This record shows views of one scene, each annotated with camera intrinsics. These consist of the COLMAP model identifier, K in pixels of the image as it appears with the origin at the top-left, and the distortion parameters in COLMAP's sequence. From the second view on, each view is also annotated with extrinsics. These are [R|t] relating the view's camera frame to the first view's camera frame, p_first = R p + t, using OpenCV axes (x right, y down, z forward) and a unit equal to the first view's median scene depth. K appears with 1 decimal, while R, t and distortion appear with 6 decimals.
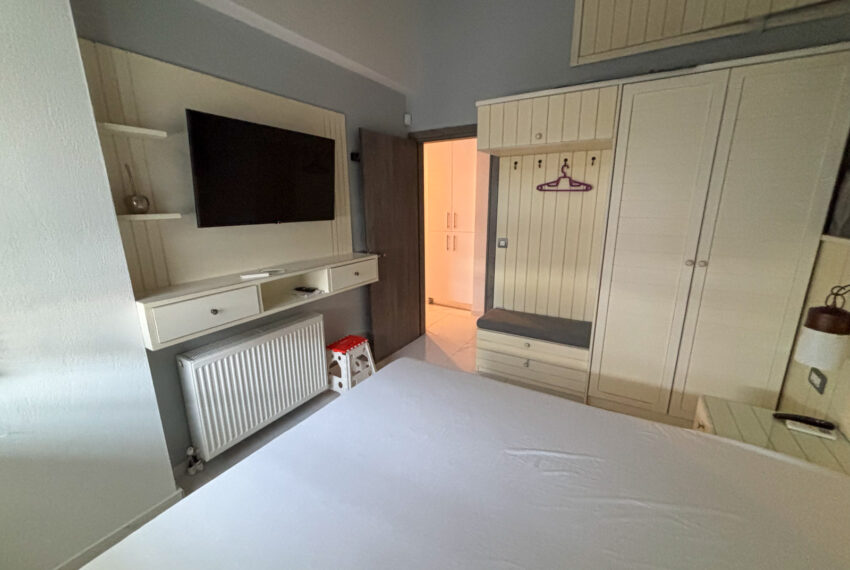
lens RADIAL K [[343.5, 0, 424.5], [0, 343.5, 285.1], [0, 0, 1]] dist [0.001345, -0.000387]
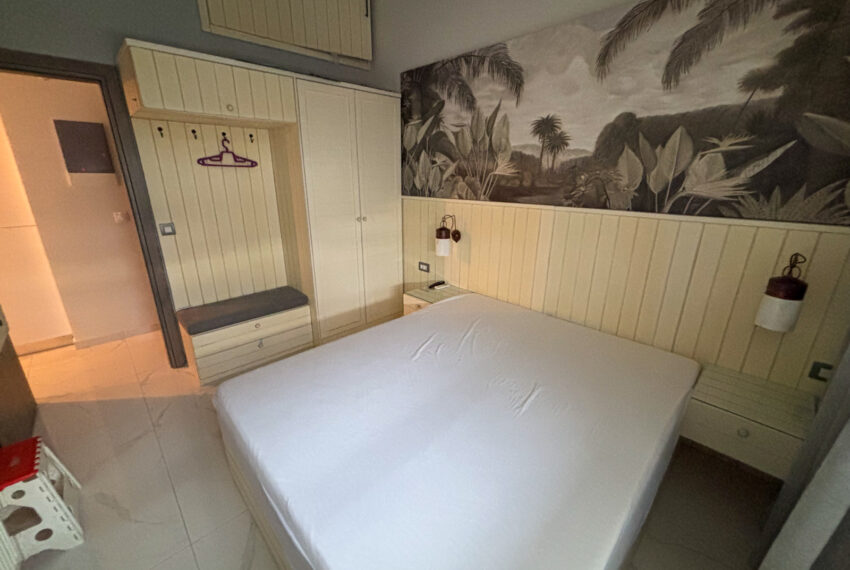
lens RADIAL K [[343.5, 0, 424.5], [0, 343.5, 285.1], [0, 0, 1]] dist [0.001345, -0.000387]
pose [[0.255406, -0.290588, 0.922132, -0.457716], [0.224976, 0.945446, 0.235623, -0.061119], [-0.940295, 0.147278, 0.306847, 0.231872]]
